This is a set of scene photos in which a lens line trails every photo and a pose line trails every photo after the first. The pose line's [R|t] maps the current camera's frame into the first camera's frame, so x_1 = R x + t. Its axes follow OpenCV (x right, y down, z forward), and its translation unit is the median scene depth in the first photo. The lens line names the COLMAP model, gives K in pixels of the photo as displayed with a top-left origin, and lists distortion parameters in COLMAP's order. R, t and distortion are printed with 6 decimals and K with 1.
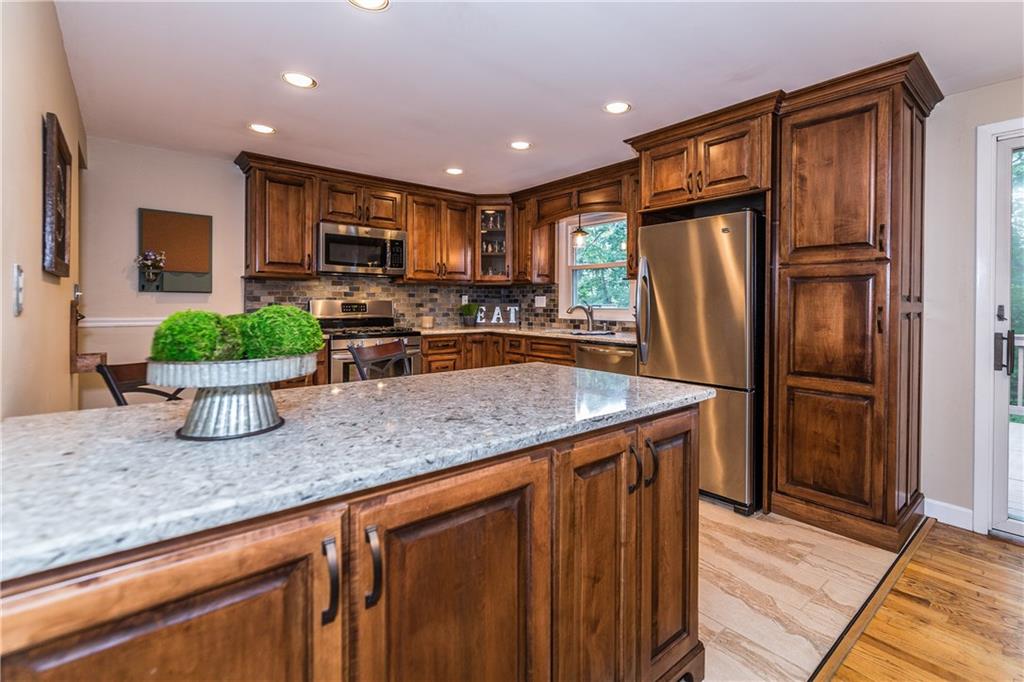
lens RADIAL K [[450.7, 0, 535.2], [0, 450.7, 304.8], [0, 0, 1]] dist [-0.005212, -0.000821]
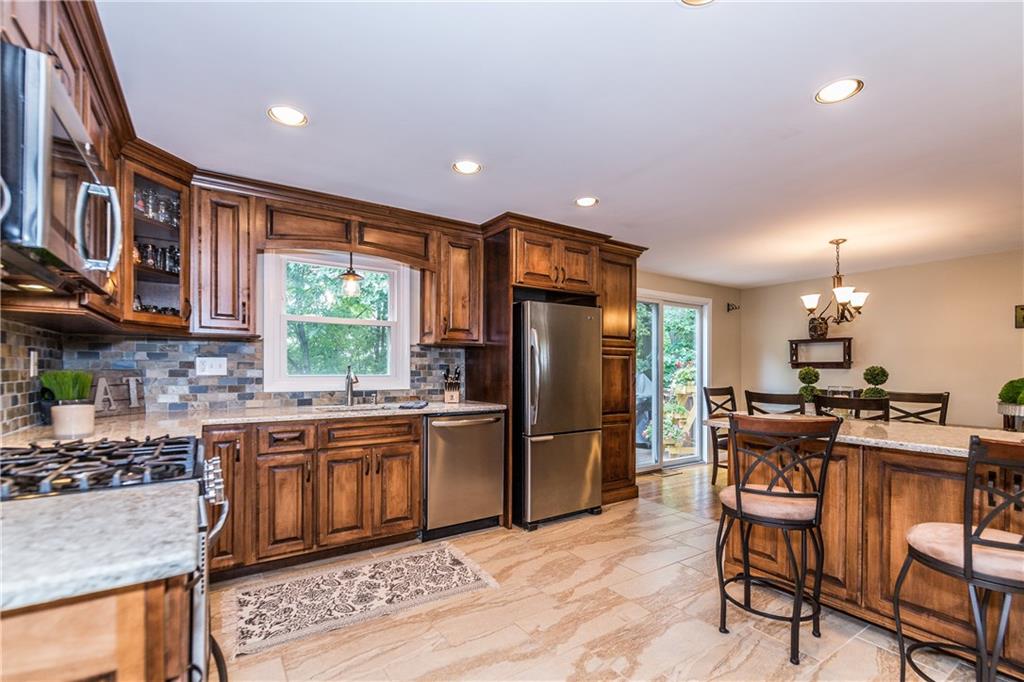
lens RADIAL K [[450.7, 0, 486.0], [0, 450.7, 370.5], [0, 0, 1]] dist [-0.005212, -0.000821]
pose [[0.161898, -0.005410, 0.986793, -0.632632], [-0.000103, 0.999985, 0.005499, -0.006279], [-0.986807, -0.000992, 0.161895, 0.676750]]
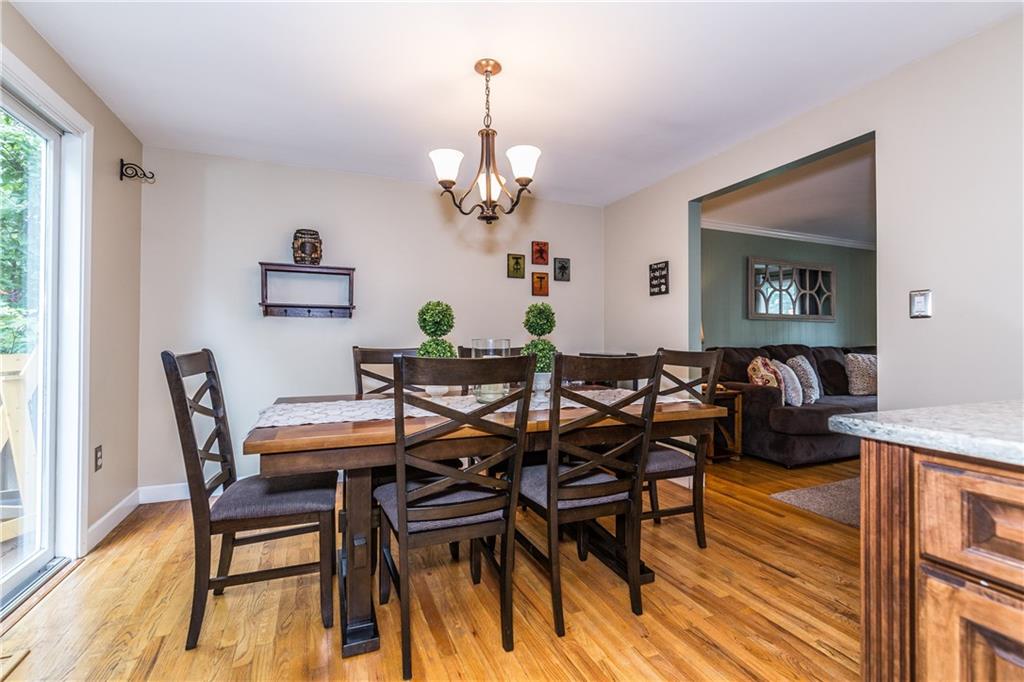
lens RADIAL K [[450.7, 0, 513.5], [0, 450.7, 335.6], [0, 0, 1]] dist [-0.005212, -0.000821]
pose [[-0.952663, -0.008021, 0.303921, 0.198302], [-0.008104, 0.999967, 0.000987, 0.024304], [-0.303919, -0.001523, -0.952697, 0.570902]]
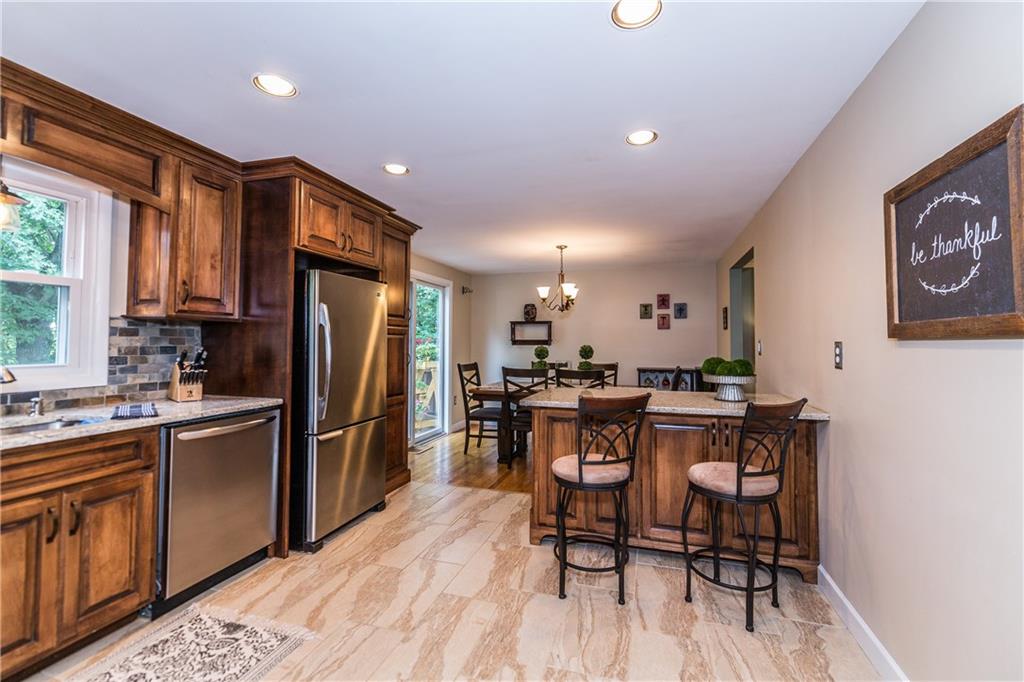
lens RADIAL K [[450.7, 0, 510.7], [0, 450.7, 328.0], [0, 0, 1]] dist [-0.005212, -0.000821]
pose [[-0.522050, 0.024440, 0.852564, -0.536394], [0.001374, 0.999612, -0.027814, -0.021530], [-0.852914, -0.013349, -0.521882, 0.832875]]
